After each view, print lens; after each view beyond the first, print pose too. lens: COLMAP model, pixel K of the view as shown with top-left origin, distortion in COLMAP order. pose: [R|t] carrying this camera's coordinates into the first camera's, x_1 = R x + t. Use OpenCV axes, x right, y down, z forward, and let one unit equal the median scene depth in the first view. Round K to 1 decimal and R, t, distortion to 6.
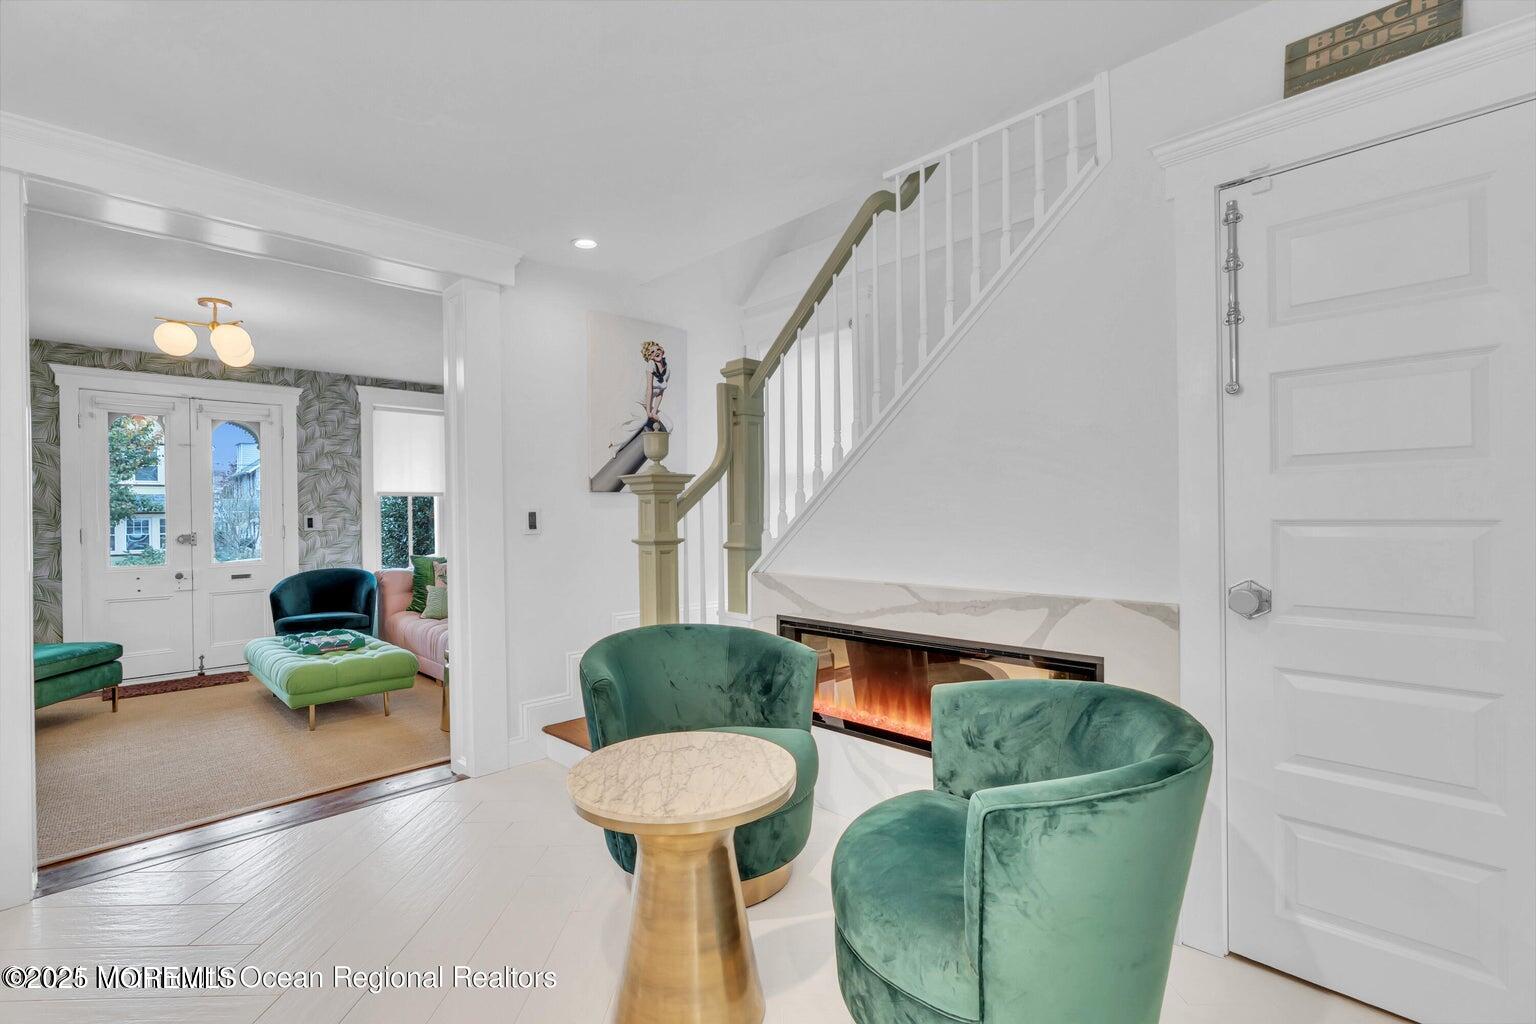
lens RADIAL K [[693.5, 0, 780.2], [0, 693.5, 512.5], [0, 0, 1]] dist [-0.010441, 0.003788]
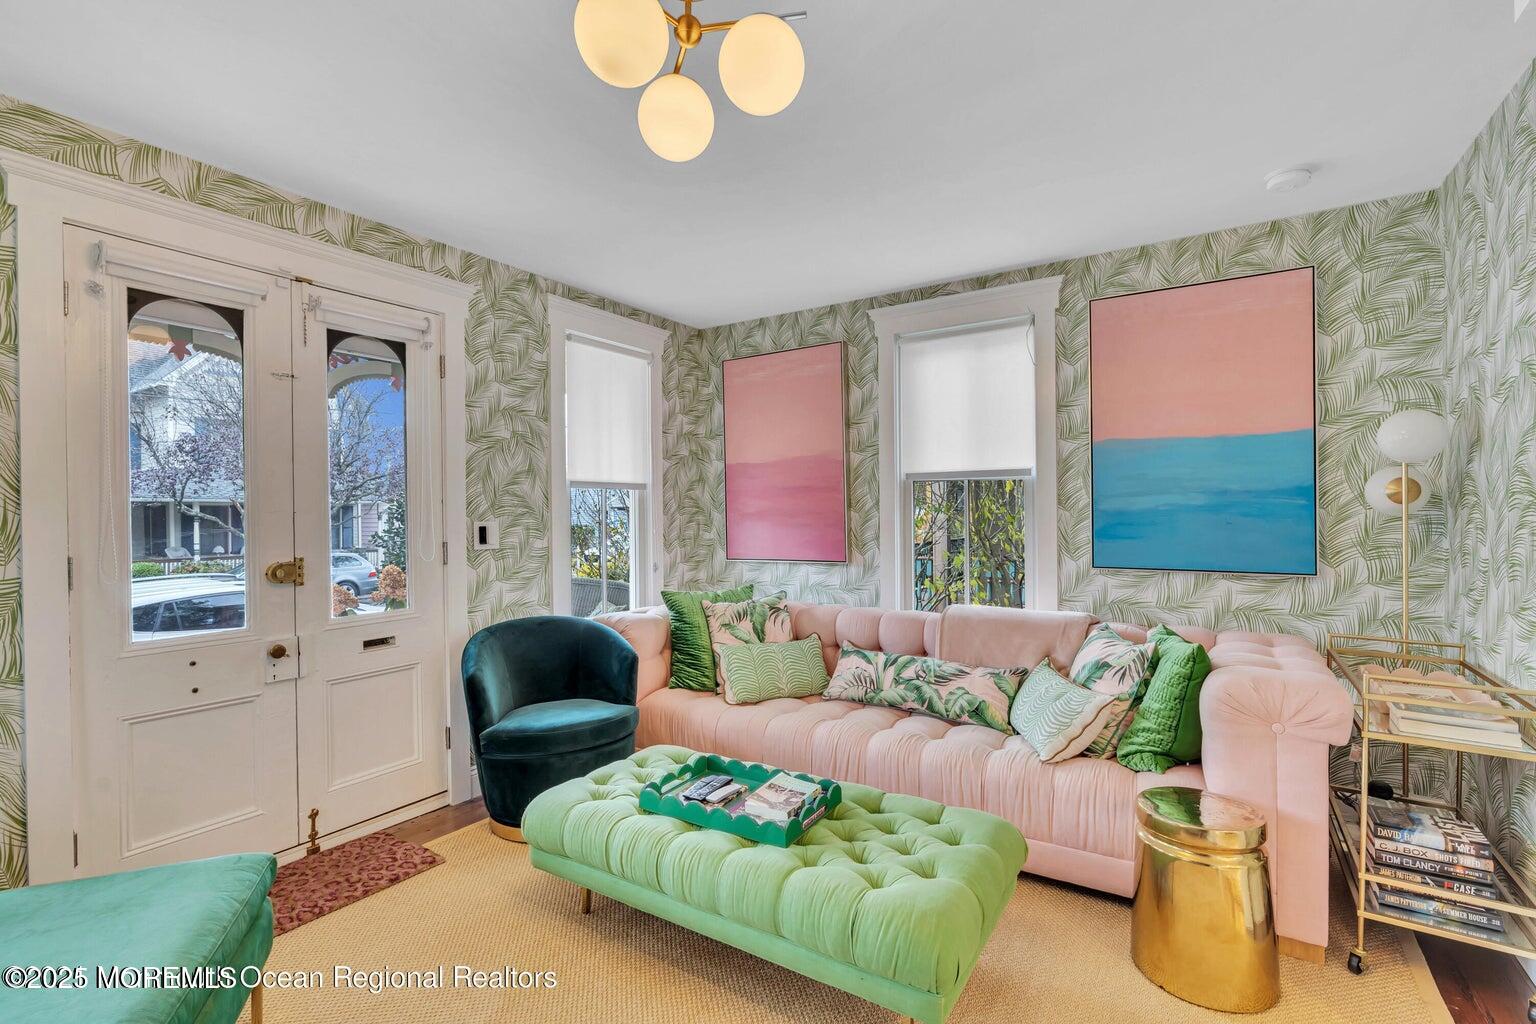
lens RADIAL K [[693.5, 0, 774.7], [0, 693.5, 513.3], [0, 0, 1]] dist [-0.010441, 0.003788]
pose [[0.976430, 0.003732, 0.215800, -0.577792], [-0.003966, 0.999992, 0.000655, -0.003738], [-0.215796, -0.001495, 0.976437, 0.419084]]
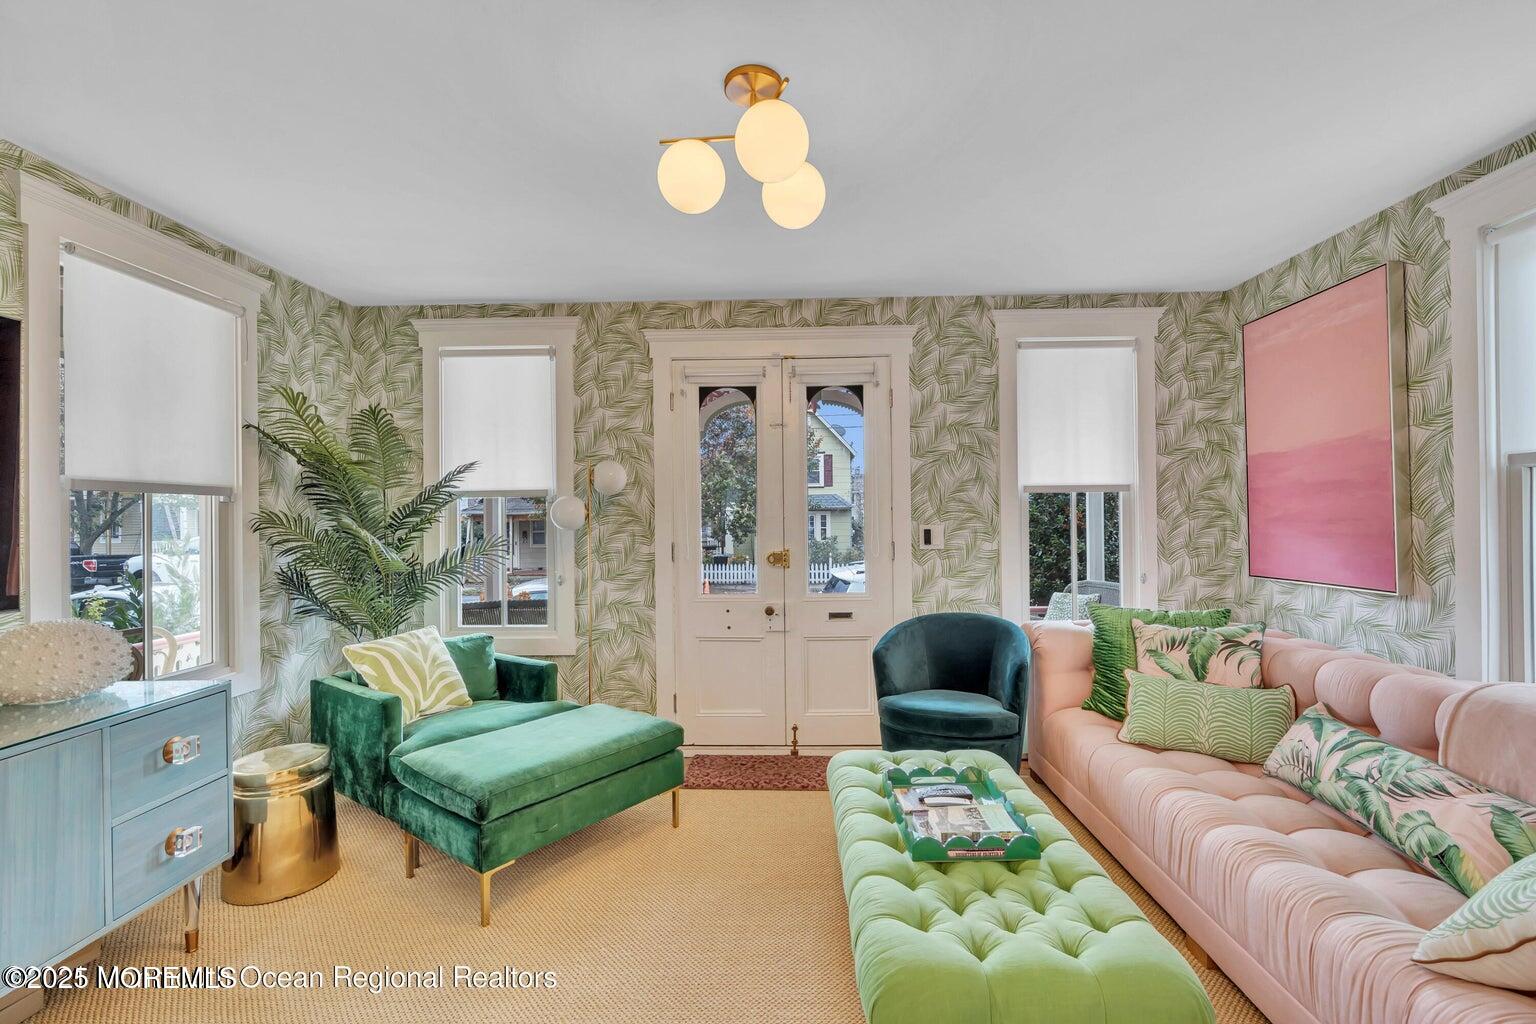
lens RADIAL K [[693.5, 0, 778.1], [0, 693.5, 513.3], [0, 0, 1]] dist [-0.010441, 0.003788]
pose [[0.689893, 0.004237, -0.723899, -0.317175], [0.001540, 0.999972, 0.007321, -0.011673], [0.723909, -0.006165, 0.689867, 0.465426]]
